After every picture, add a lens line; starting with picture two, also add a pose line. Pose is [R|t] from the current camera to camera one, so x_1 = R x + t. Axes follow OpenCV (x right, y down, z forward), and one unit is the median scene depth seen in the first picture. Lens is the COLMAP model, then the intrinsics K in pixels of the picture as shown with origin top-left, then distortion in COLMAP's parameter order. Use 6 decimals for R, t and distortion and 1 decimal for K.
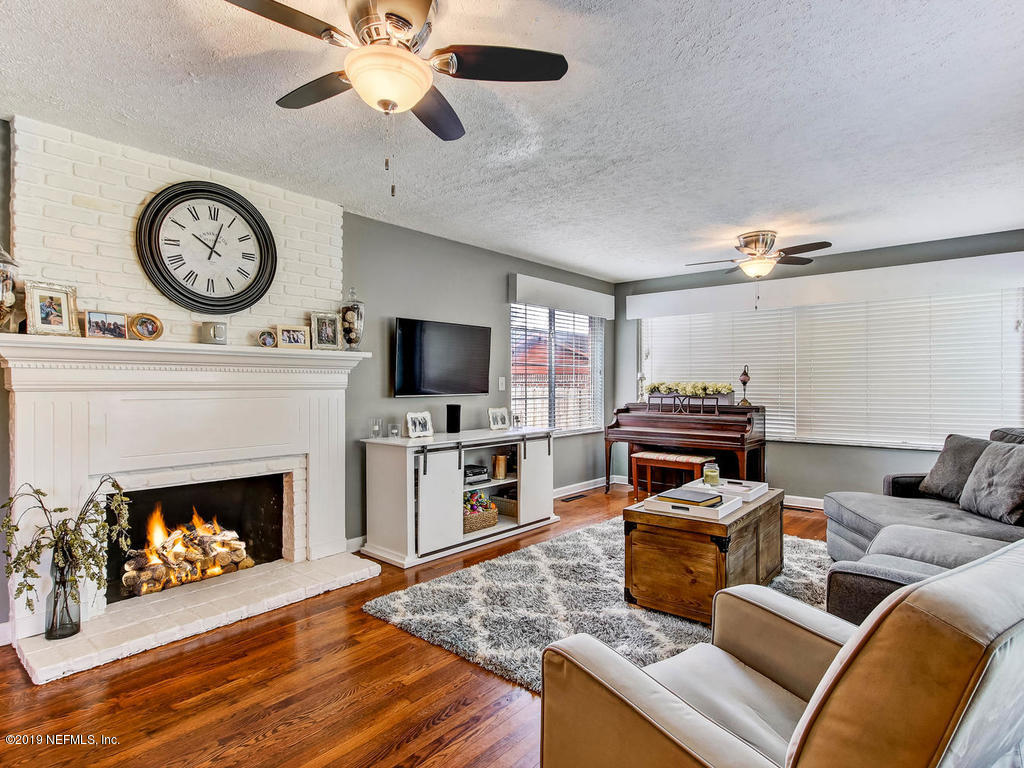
lens RADIAL K [[562.6, 0, 508.4], [0, 562.6, 389.1], [0, 0, 1]] dist [-0.017039, 0.000069]
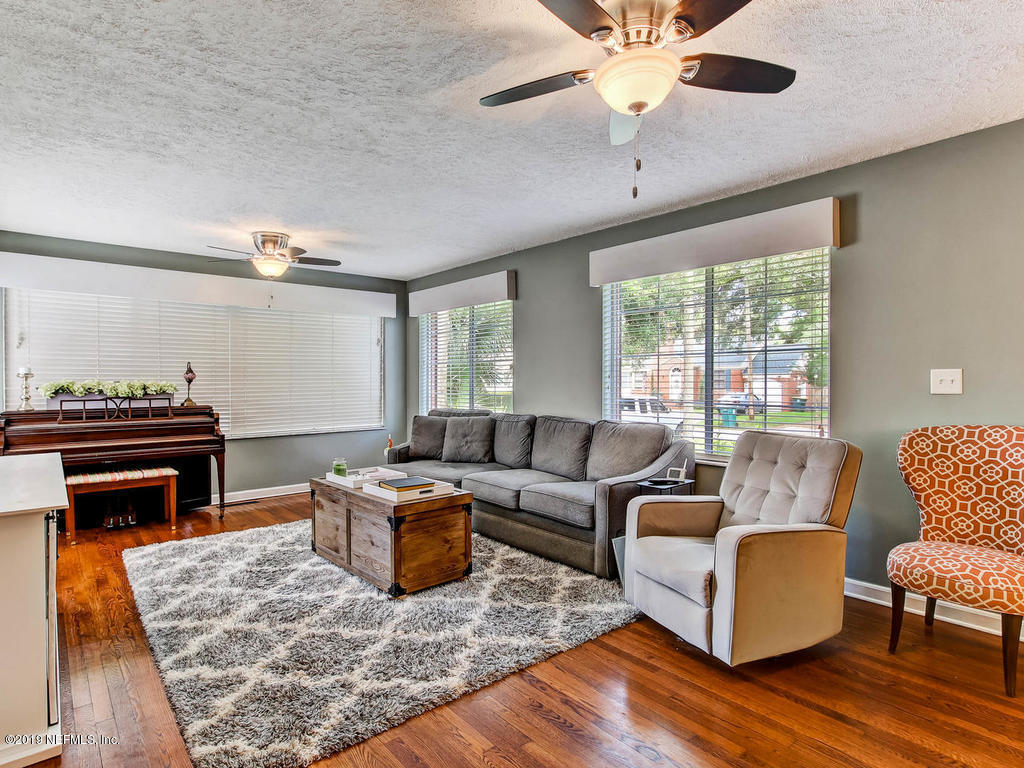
lens RADIAL K [[559.6, 0, 512.0], [0, 559.6, 384.0], [0, 0, 1]] dist [-0.009675, 0.000425]
pose [[0.136596, -0.007064, 0.990602, -0.600750], [0.013713, 0.999892, 0.005240, -0.005114], [-0.990532, 0.012868, 0.136678, 0.520168]]
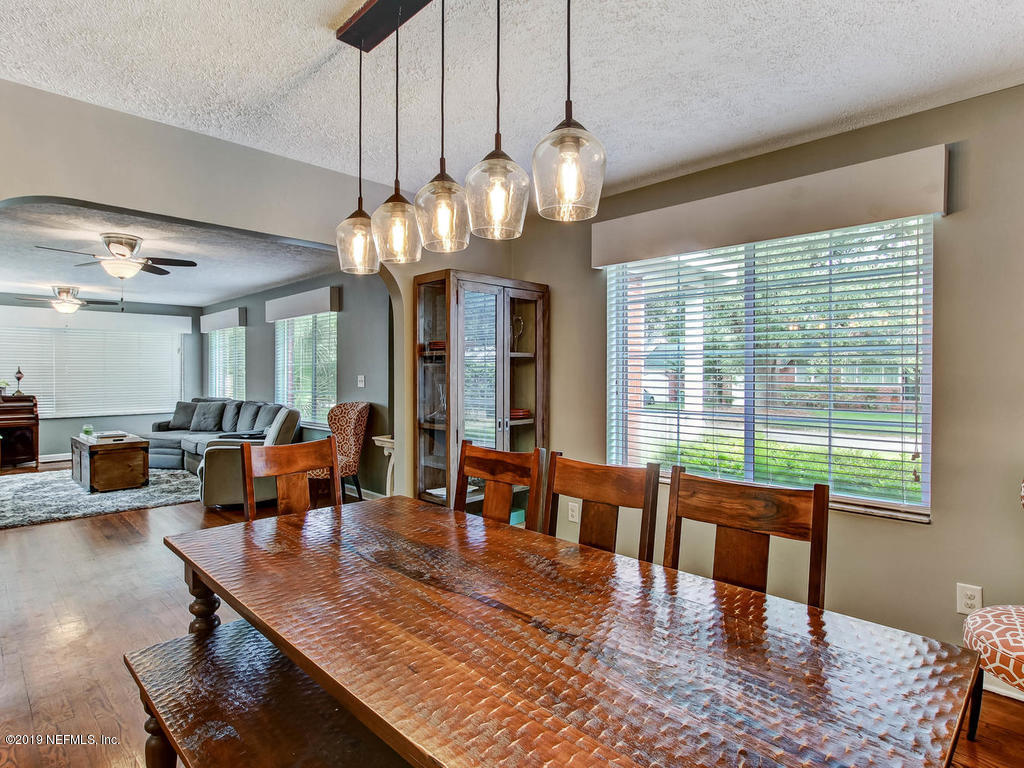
lens RADIAL K [[559.6, 0, 512.0], [0, 559.6, 384.0], [0, 0, 1]] dist [-0.009675, 0.000425]
pose [[0.071376, -0.018724, 0.997274, -1.283984], [0.012220, 0.999765, 0.017896, -0.012713], [-0.997375, 0.010910, 0.071588, -0.480556]]
